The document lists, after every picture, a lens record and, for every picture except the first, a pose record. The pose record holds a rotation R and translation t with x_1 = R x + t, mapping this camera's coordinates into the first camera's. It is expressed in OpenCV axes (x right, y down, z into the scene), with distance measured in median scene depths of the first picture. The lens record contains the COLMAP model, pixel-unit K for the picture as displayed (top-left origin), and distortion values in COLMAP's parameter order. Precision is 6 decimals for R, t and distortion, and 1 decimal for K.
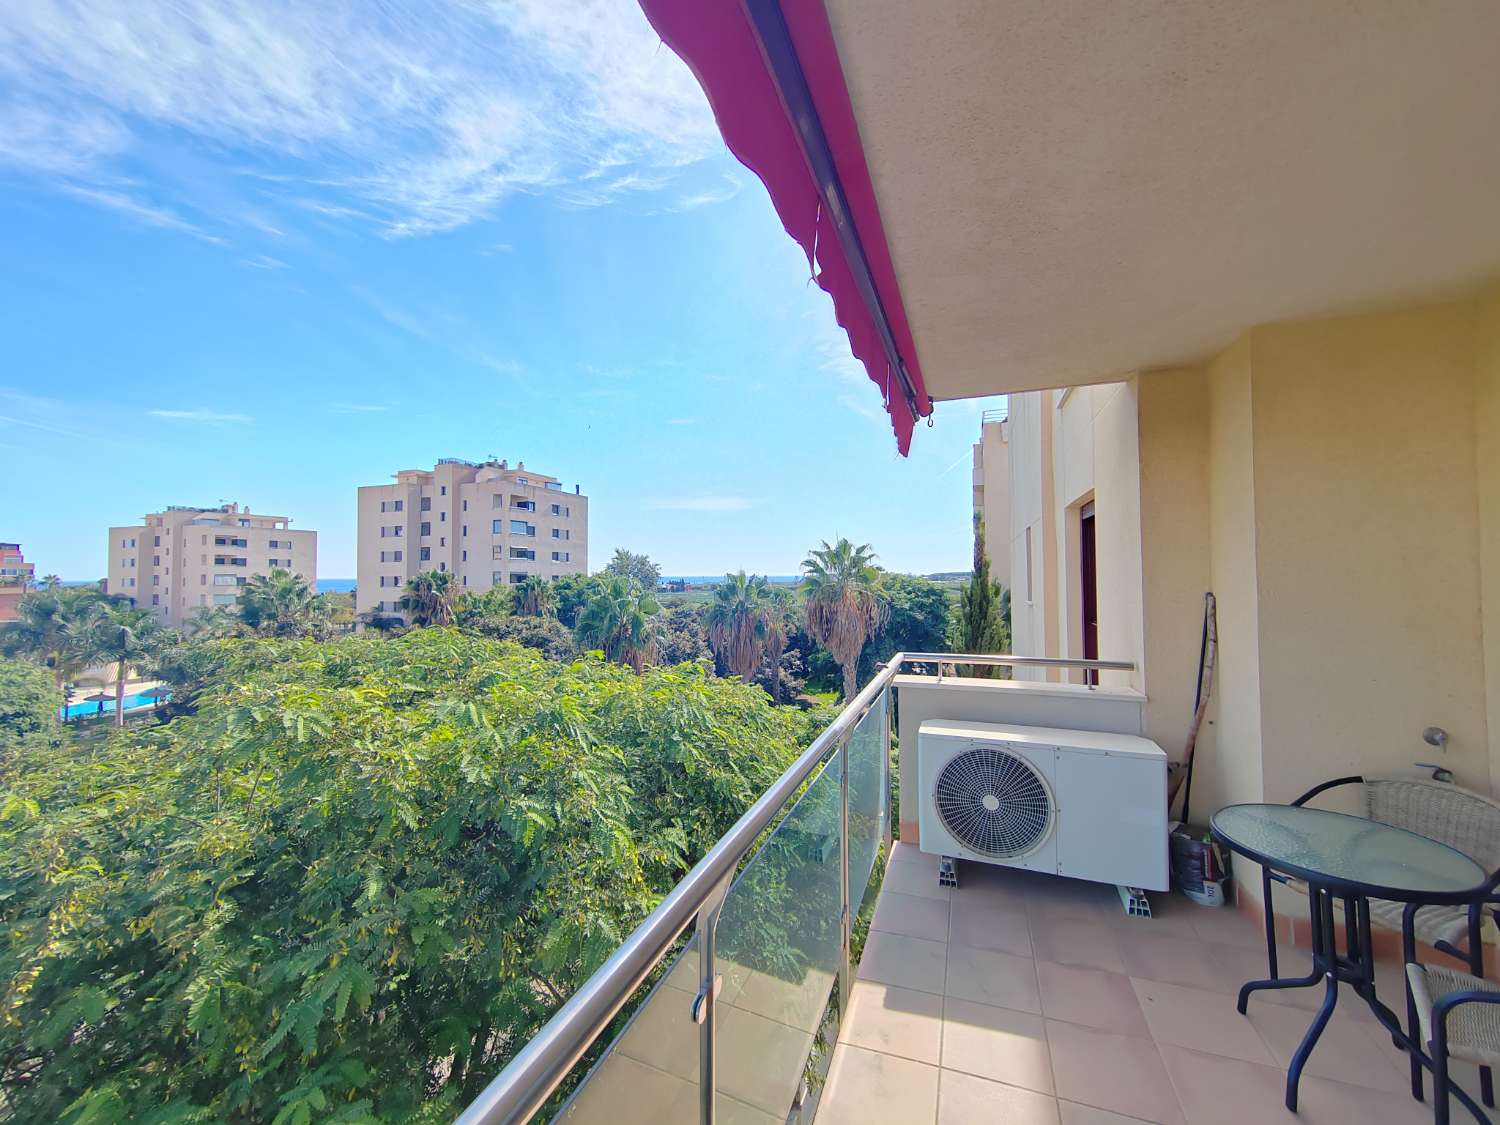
lens RADIAL K [[572.4, 0, 759.5], [0, 572.4, 561.3], [0, 0, 1]] dist [0.004136, 0.001597]
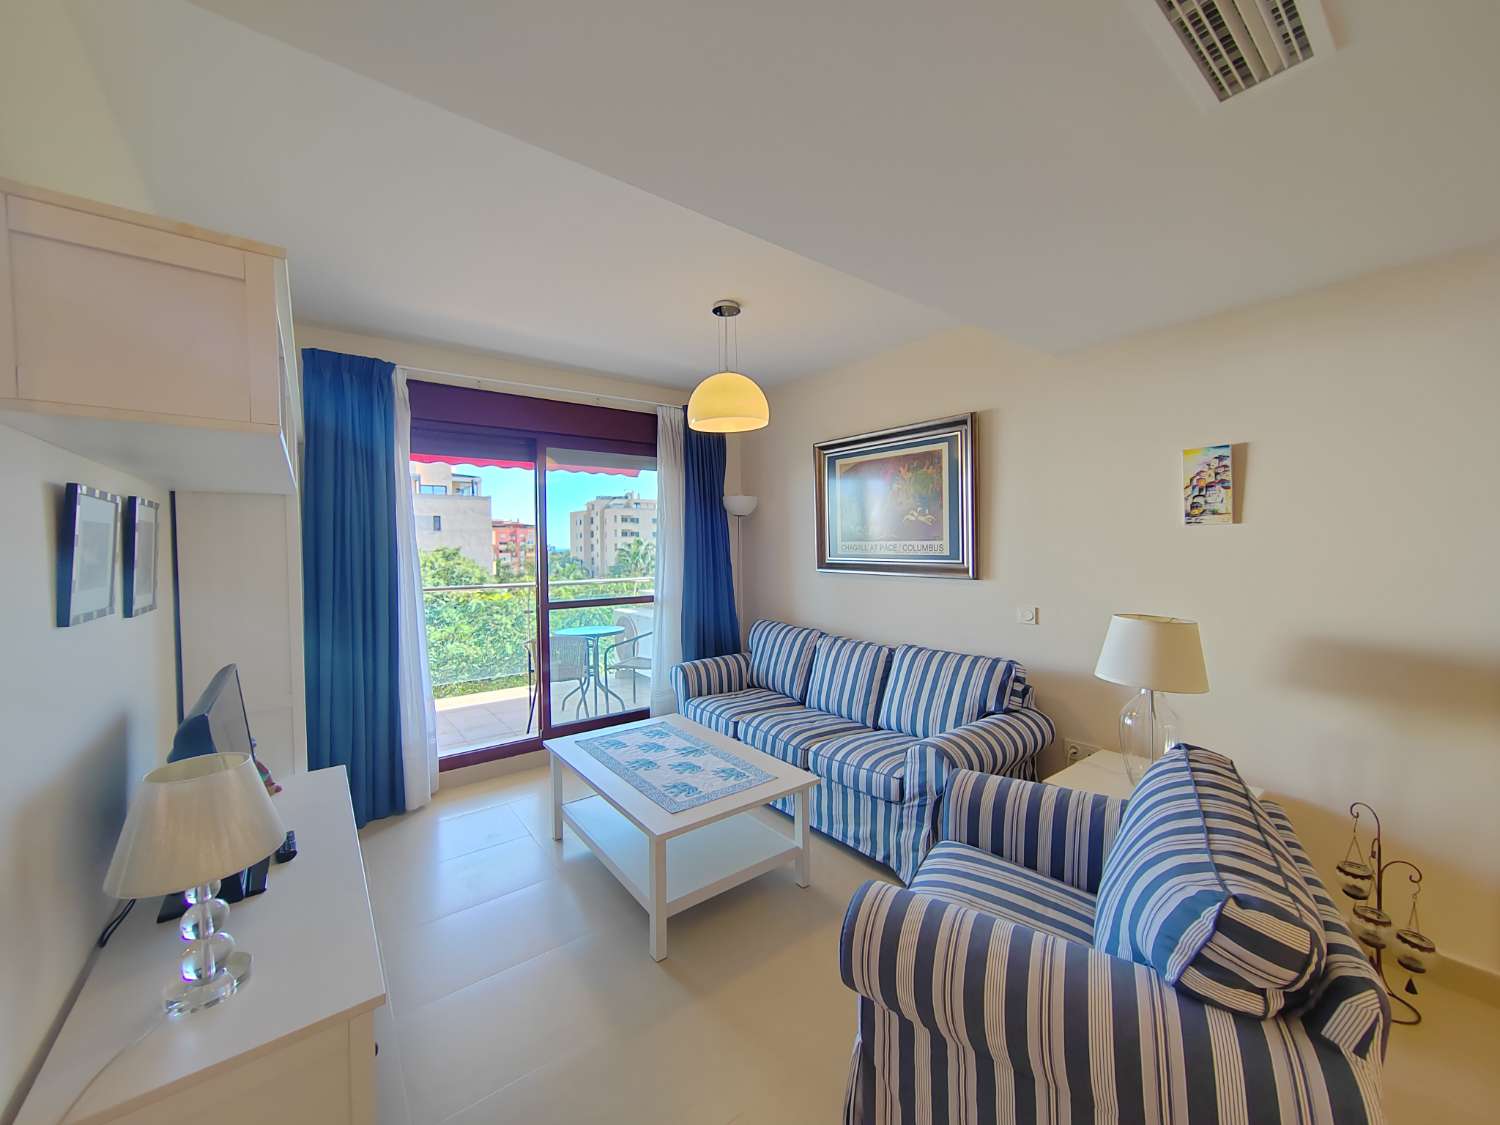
lens RADIAL K [[572.4, 0, 748.1], [0, 572.4, 554.9], [0, 0, 1]] dist [0.004136, 0.001597]
pose [[0.848457, 0.006035, -0.529230, 1.647168], [0.018470, 0.998988, 0.041003, -0.016863], [0.528942, -0.044564, 0.847487, -0.589369]]
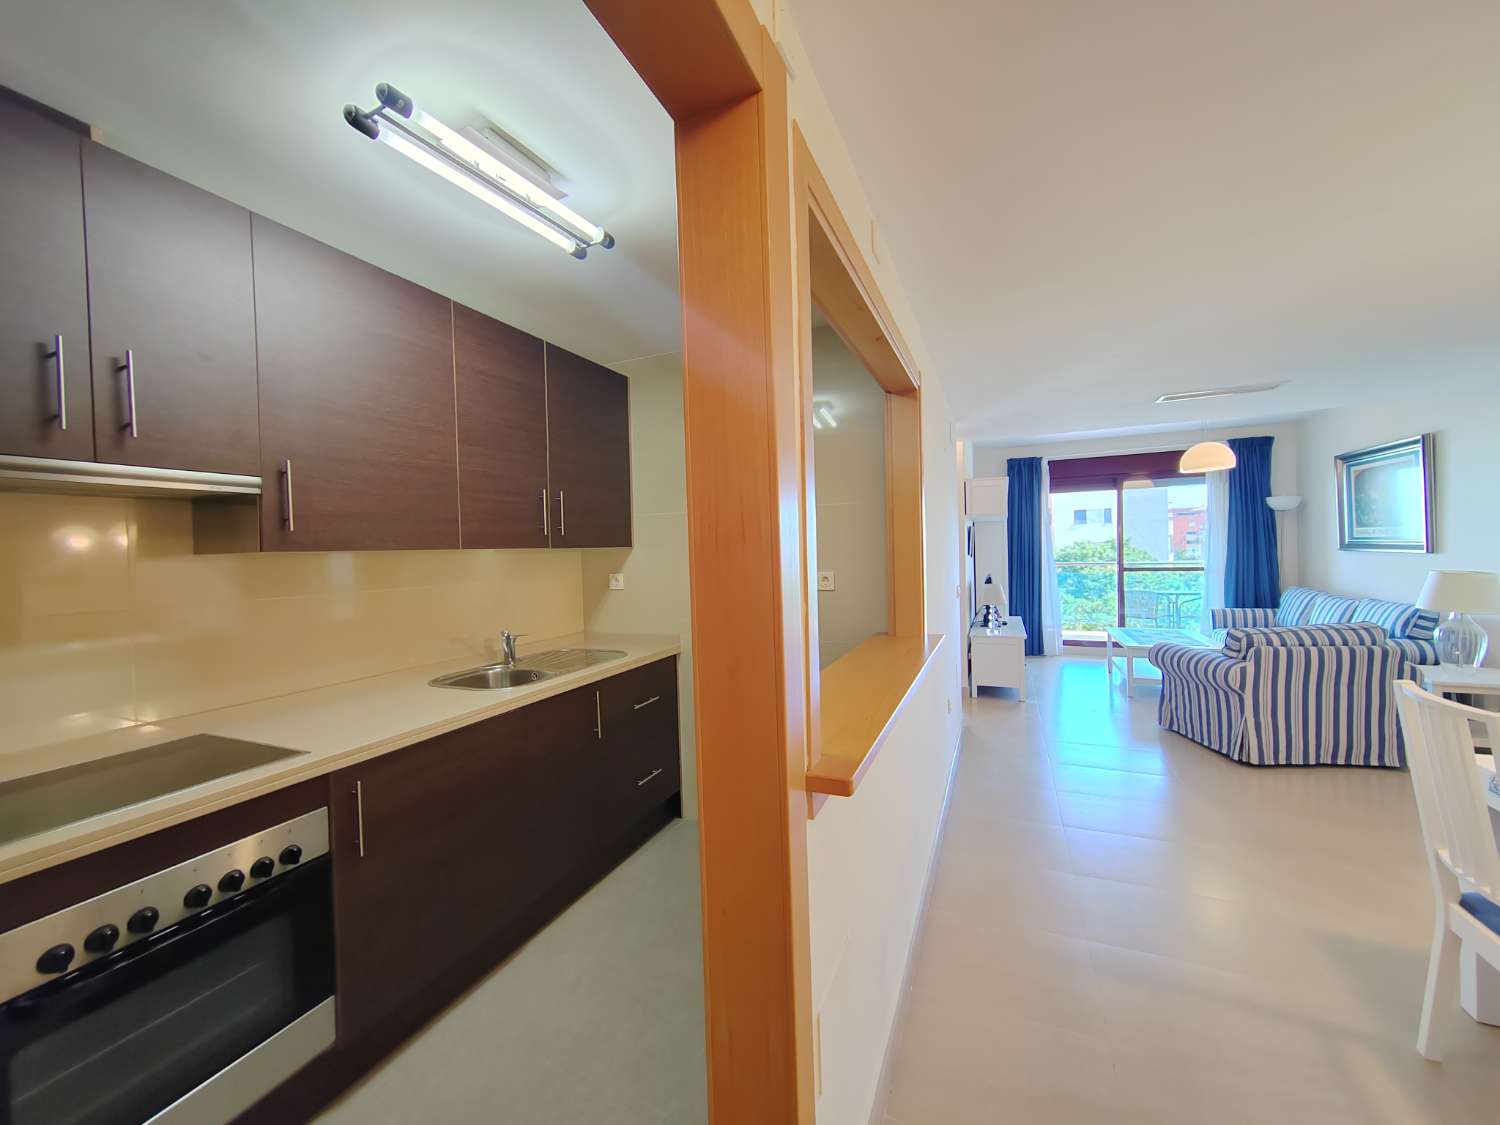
lens RADIAL K [[572.4, 0, 755.2], [0, 572.4, 561.8], [0, 0, 1]] dist [0.004136, 0.001597]
pose [[-0.044589, 0.028992, -0.998585, 2.762121], [0.050138, 0.998384, 0.026748, -0.023800], [0.997746, -0.048874, -0.045970, -1.037516]]
